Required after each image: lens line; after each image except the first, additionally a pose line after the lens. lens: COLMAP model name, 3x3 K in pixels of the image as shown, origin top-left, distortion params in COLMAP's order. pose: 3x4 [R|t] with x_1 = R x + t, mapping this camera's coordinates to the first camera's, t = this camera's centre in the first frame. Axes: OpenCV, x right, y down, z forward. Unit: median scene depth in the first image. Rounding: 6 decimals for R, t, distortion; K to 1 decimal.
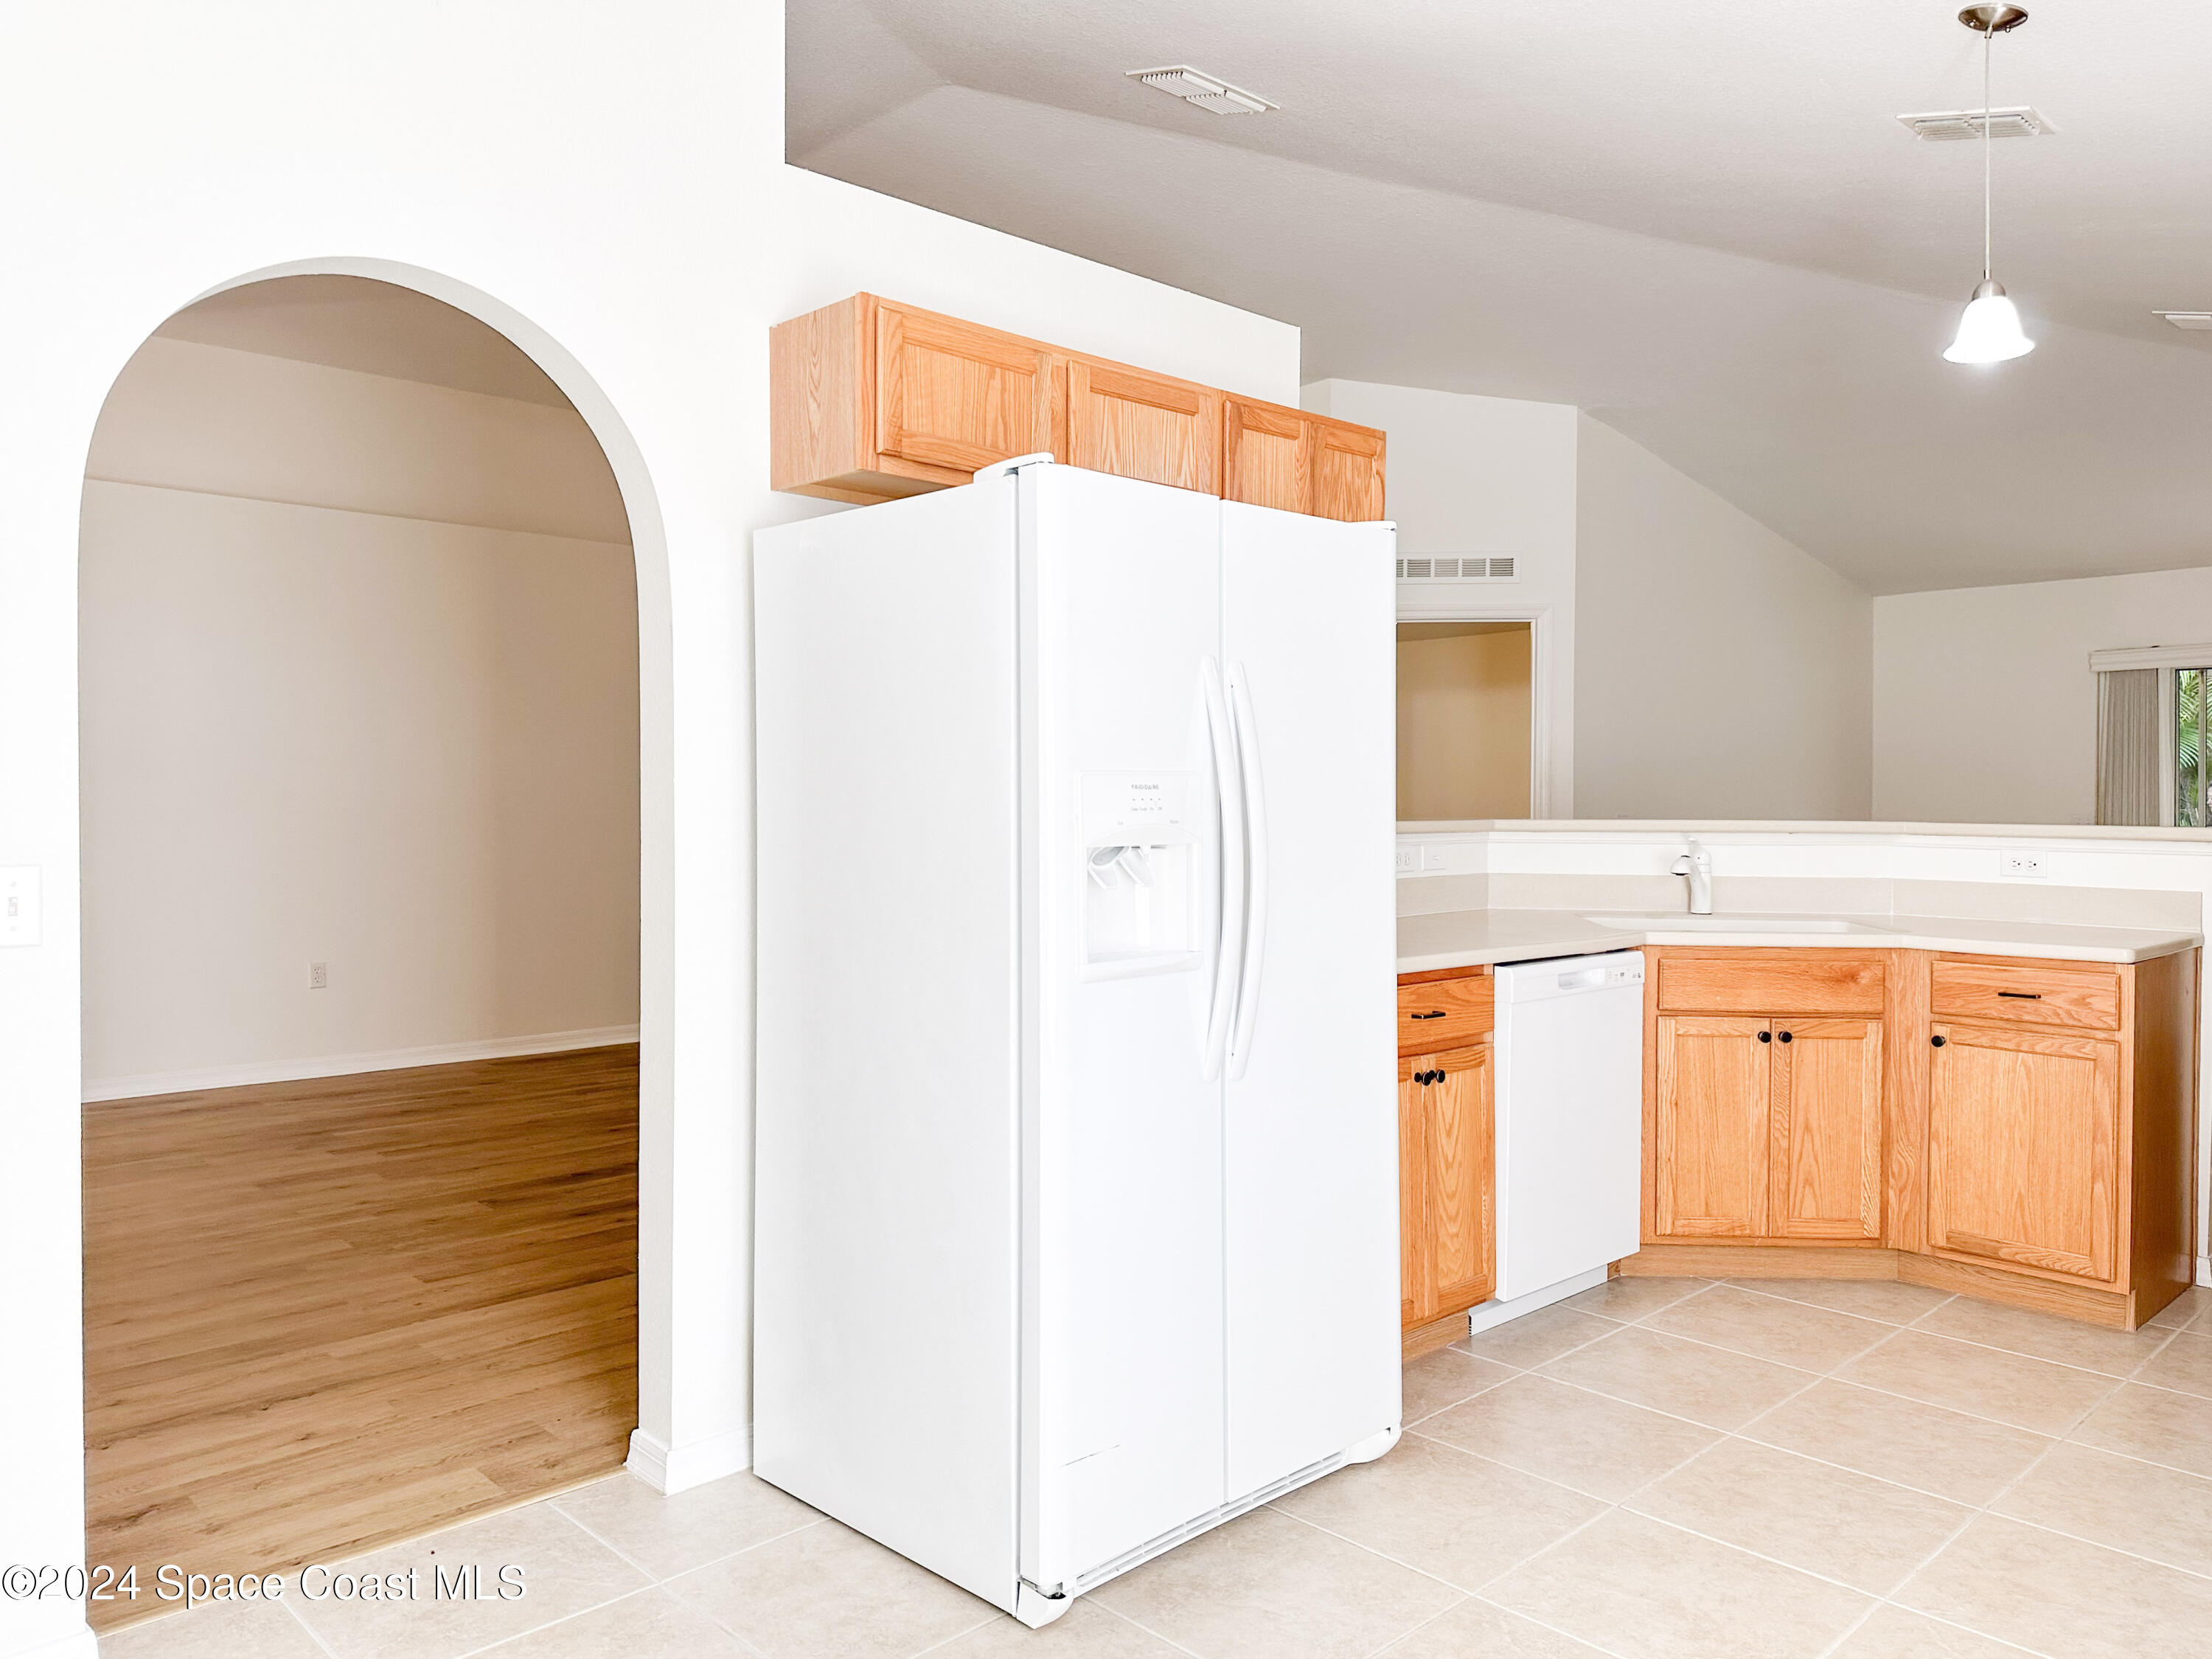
lens RADIAL K [[1609.5, 0, 1074.8], [0, 1609.5, 819.6], [0, 0, 1]] dist [0.089718, -0.123107]
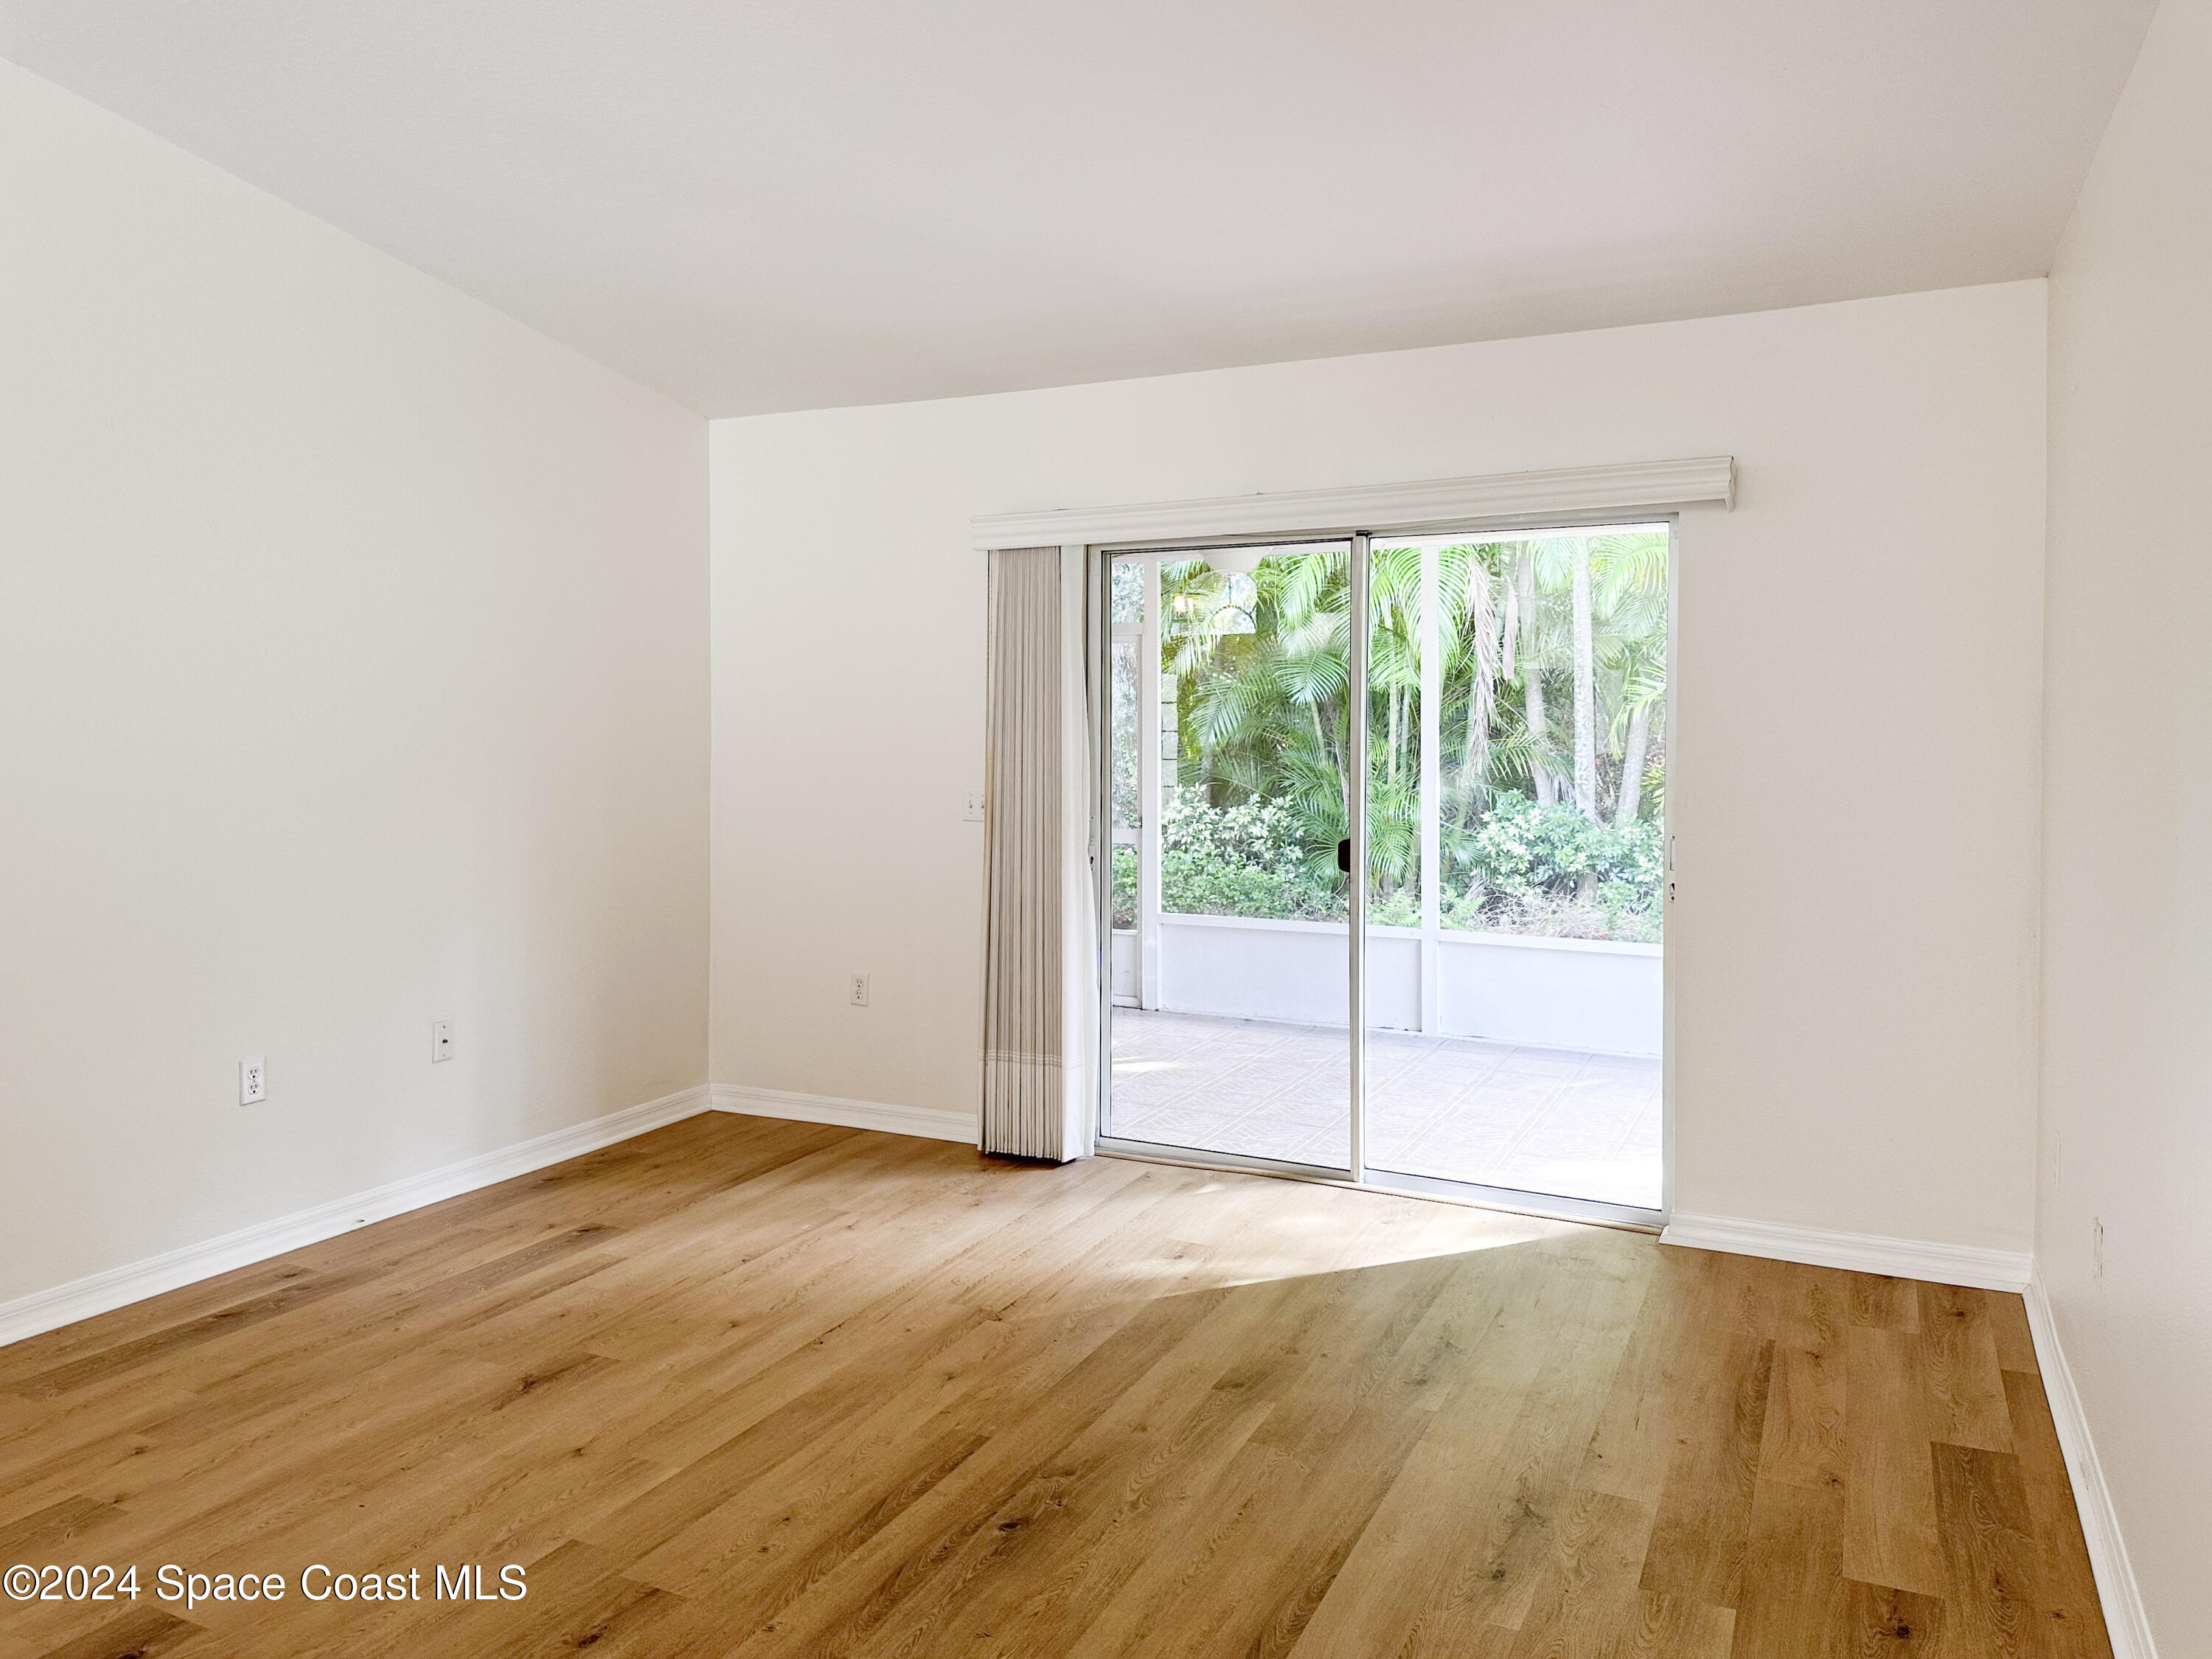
lens RADIAL K [[1564.8, 0, 1108.3], [0, 1564.8, 757.3], [0, 0, 1]] dist [0.027225, -0.039385]
pose [[0.934635, -0.005411, 0.355567, 1.021815], [0.000906, 0.999917, 0.012836, -0.048816], [-0.355607, -0.011675, 0.934563, 0.980927]]
